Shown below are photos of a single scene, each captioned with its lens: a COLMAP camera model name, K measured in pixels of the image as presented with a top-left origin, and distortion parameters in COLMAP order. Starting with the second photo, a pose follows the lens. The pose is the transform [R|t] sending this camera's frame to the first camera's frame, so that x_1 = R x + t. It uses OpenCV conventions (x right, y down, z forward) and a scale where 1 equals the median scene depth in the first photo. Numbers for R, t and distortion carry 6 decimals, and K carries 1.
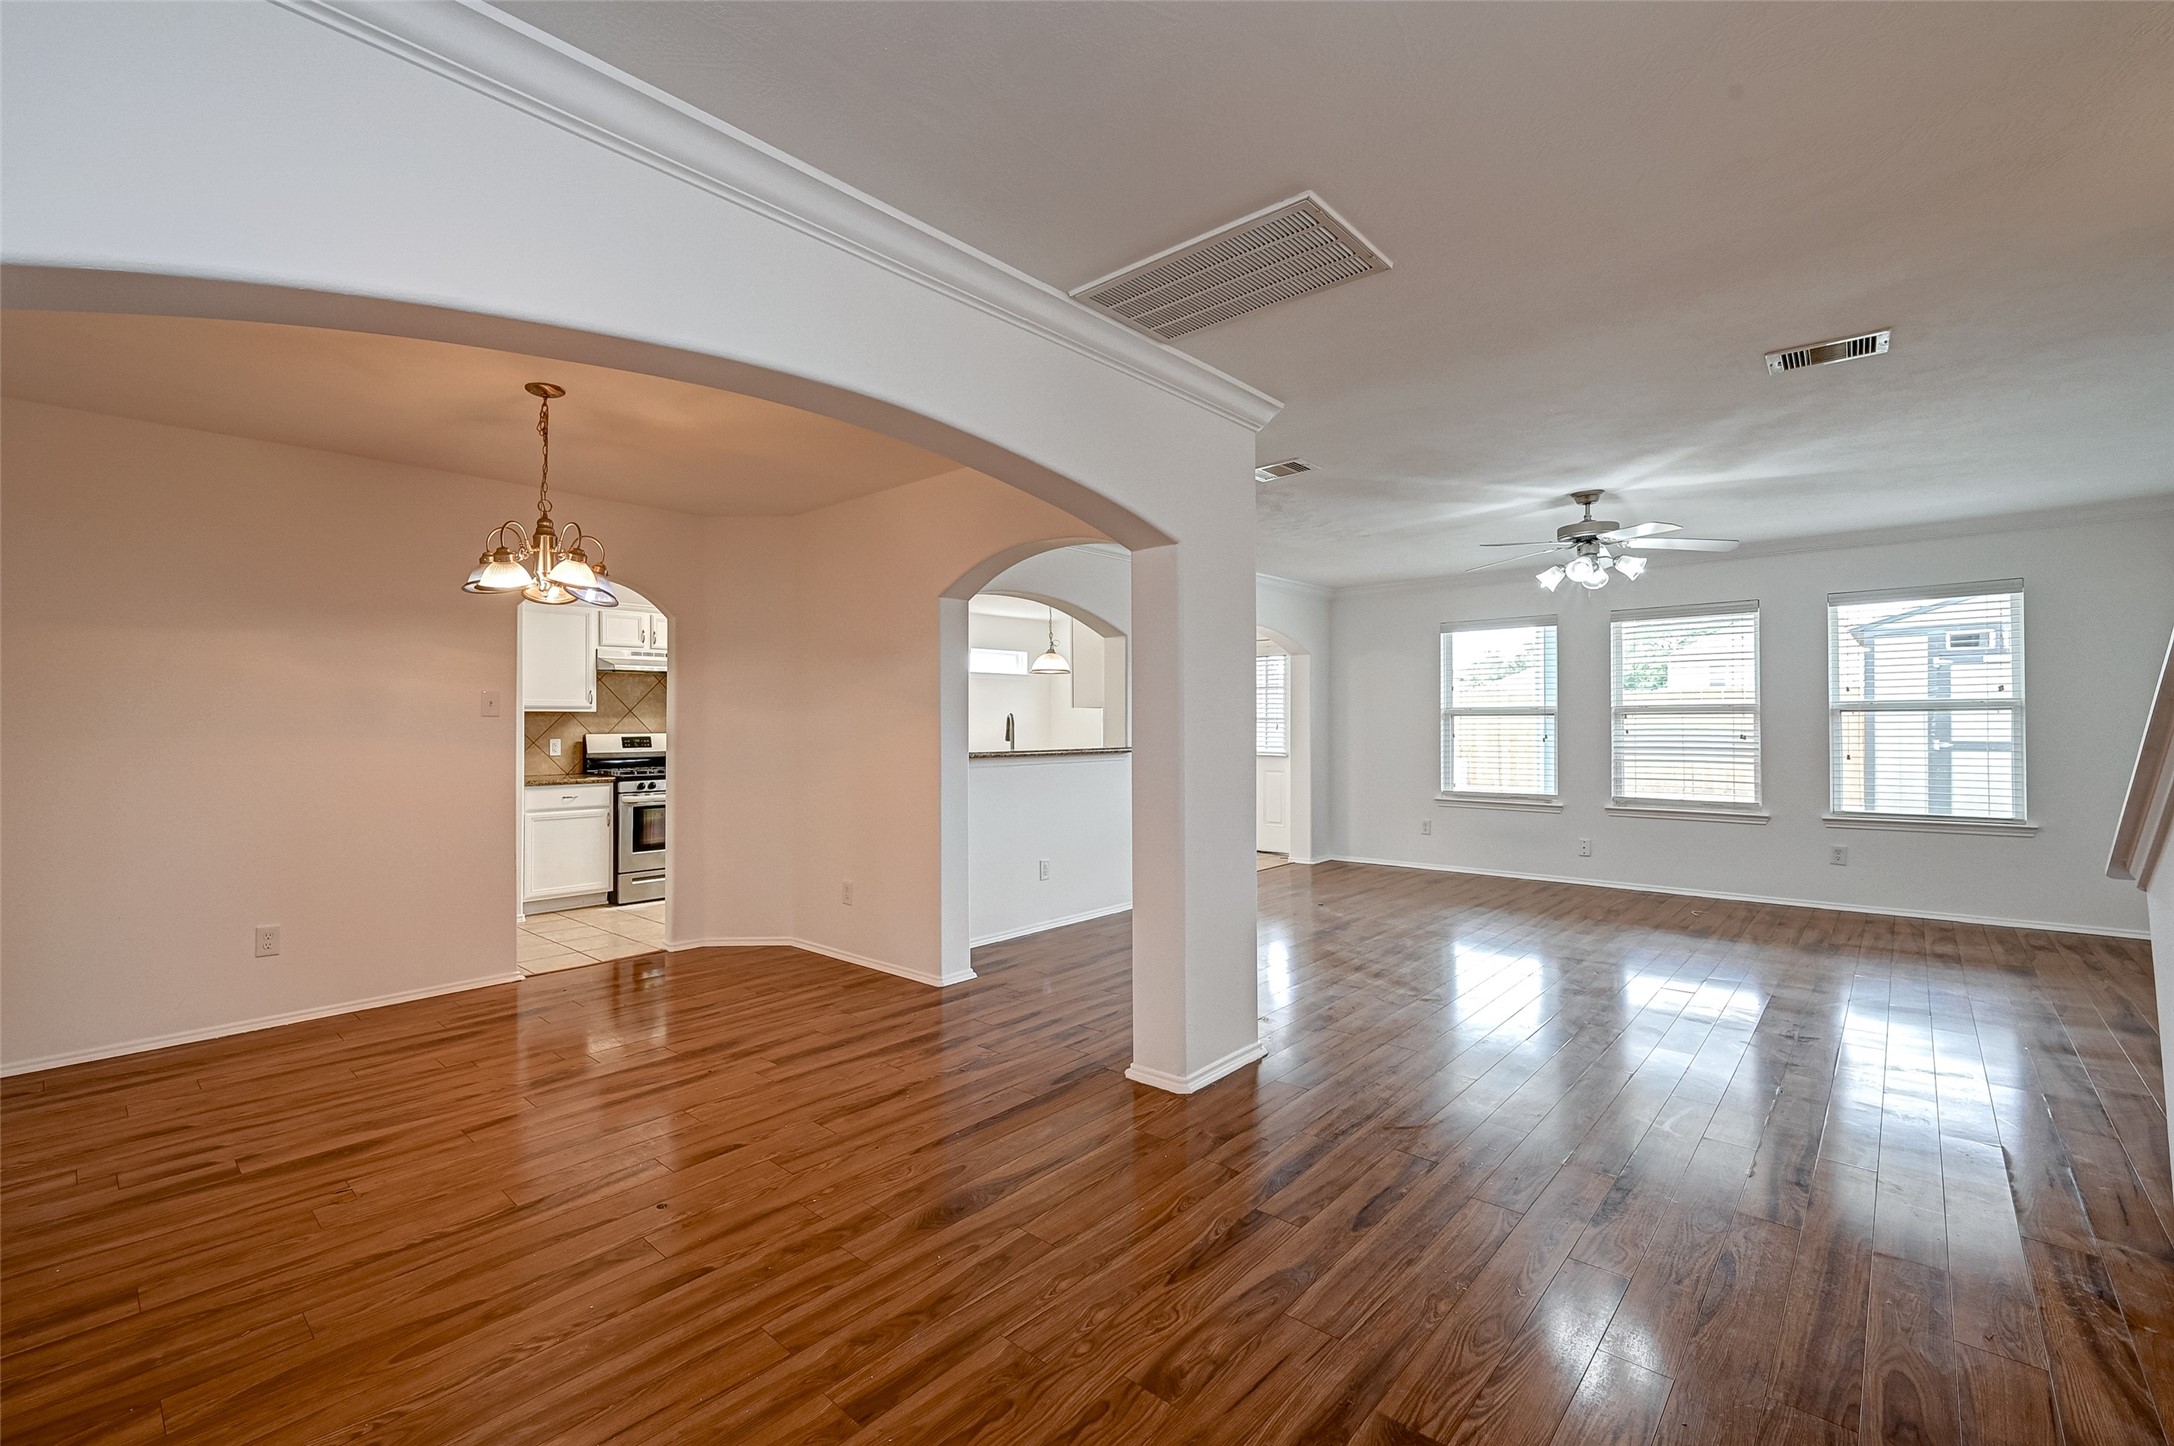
lens RADIAL K [[917.0, 0, 979.3], [0, 917.0, 719.9], [0, 0, 1]] dist [0.000535, -0.001466]
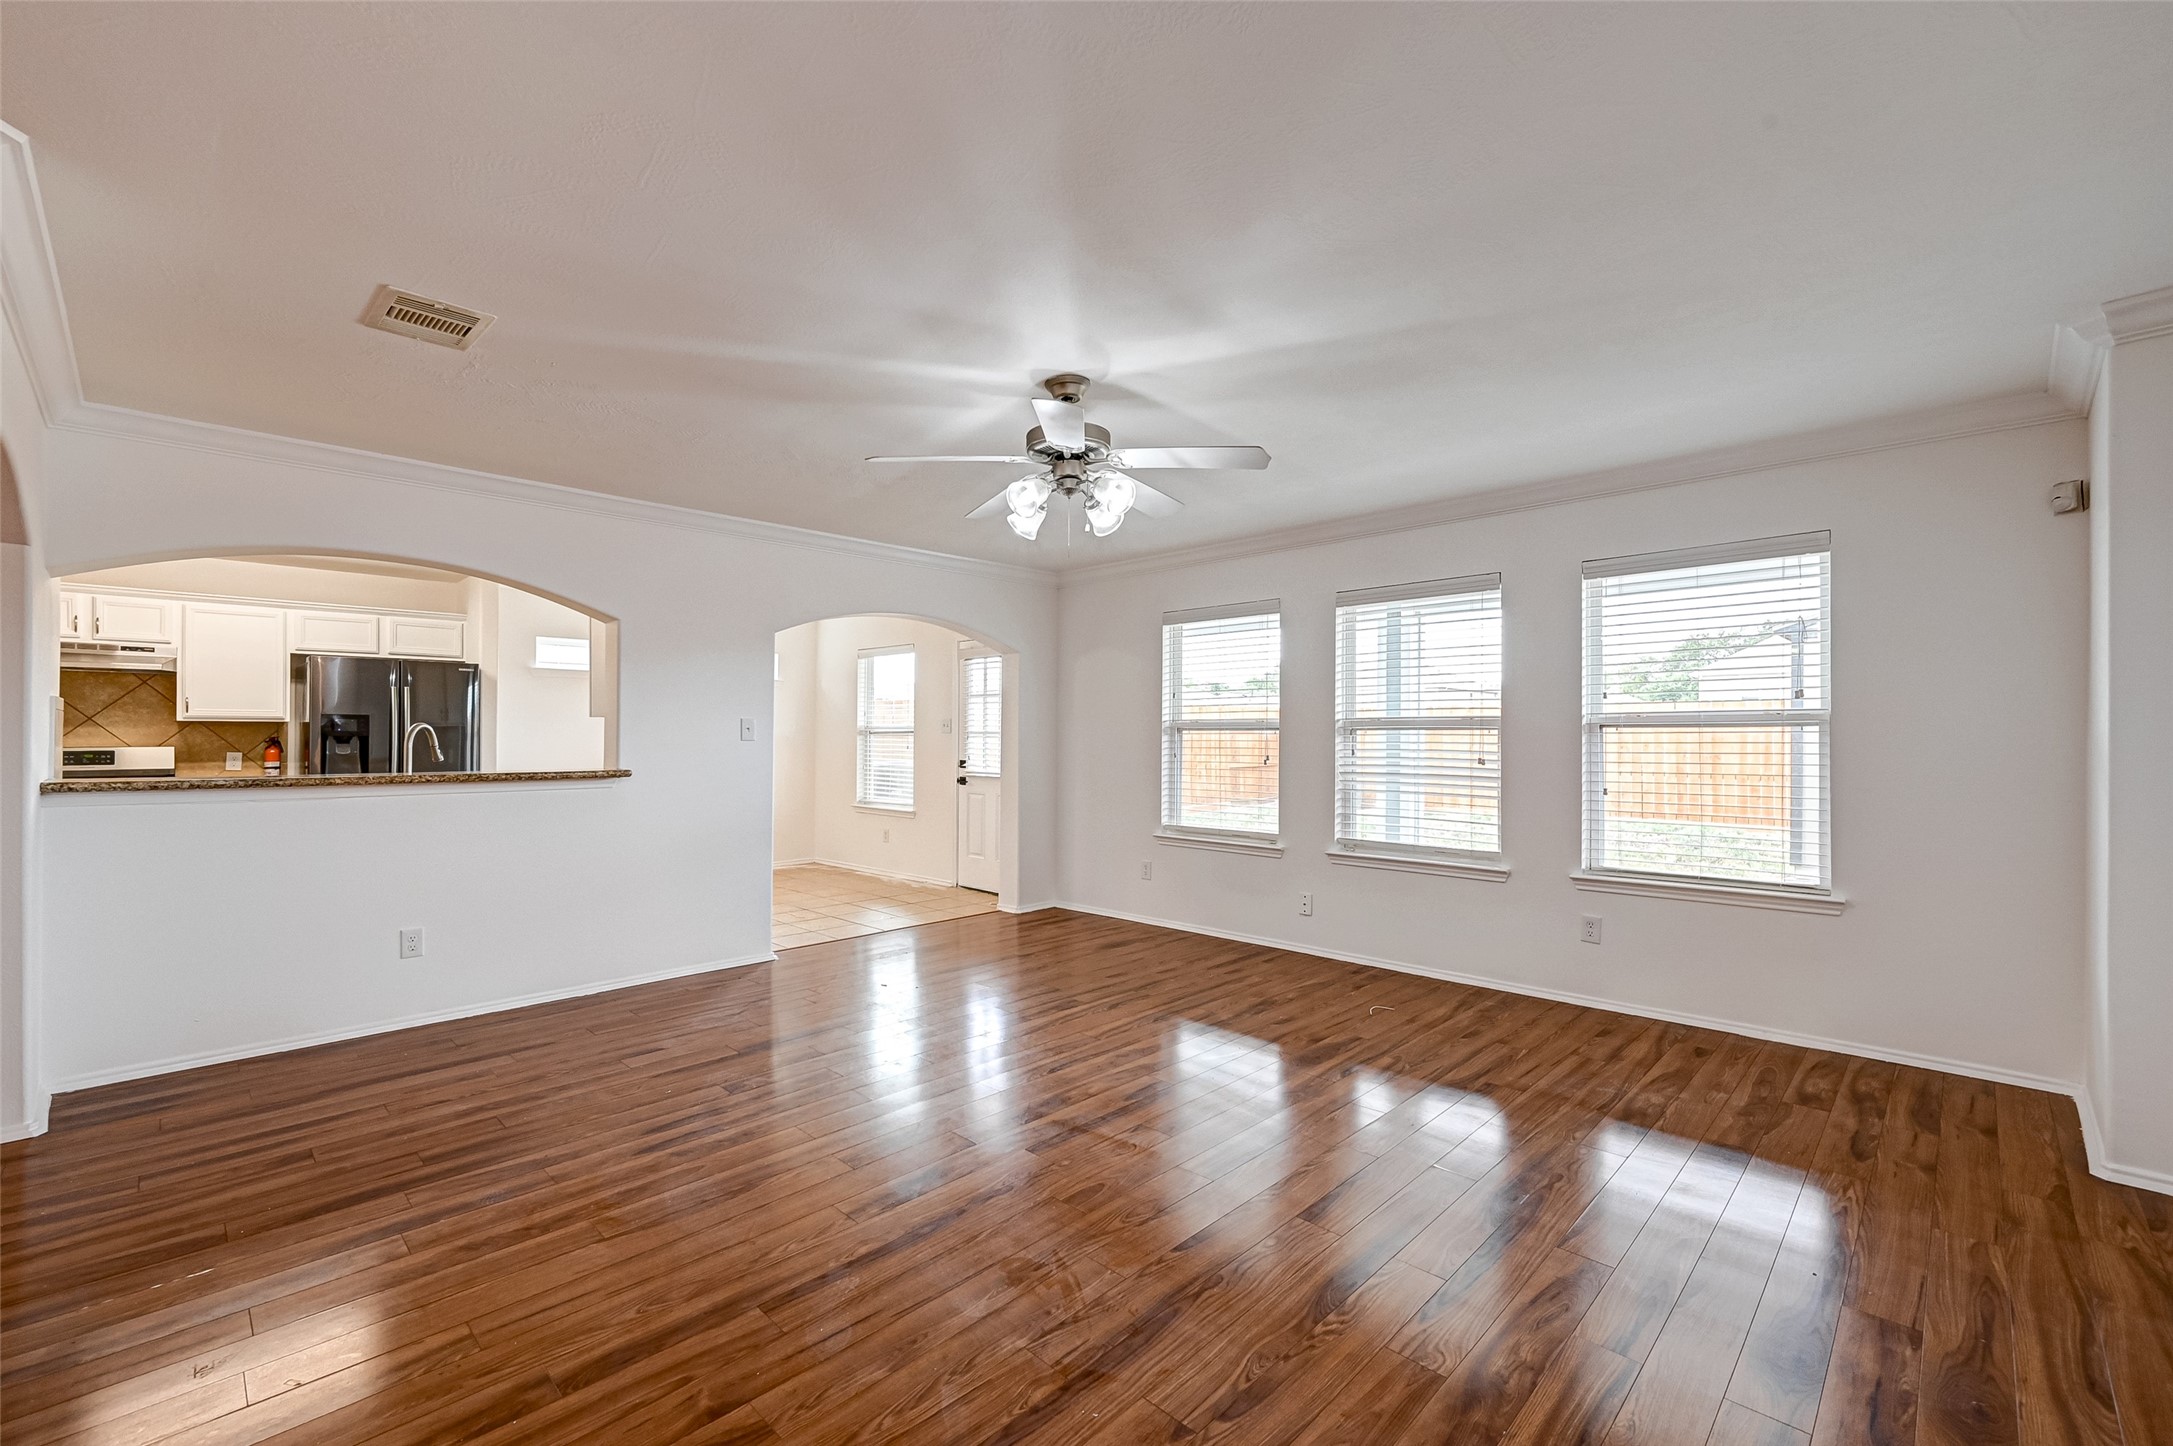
lens RADIAL K [[916.6, 0, 979.2], [0, 916.6, 748.7], [0, 0, 1]] dist [0.000535, -0.001466]
pose [[0.998800, 0.006212, -0.048581, 0.486668], [-0.005290, 0.999804, 0.019081, -0.003572], [0.048690, -0.018801, 0.998637, 0.262439]]
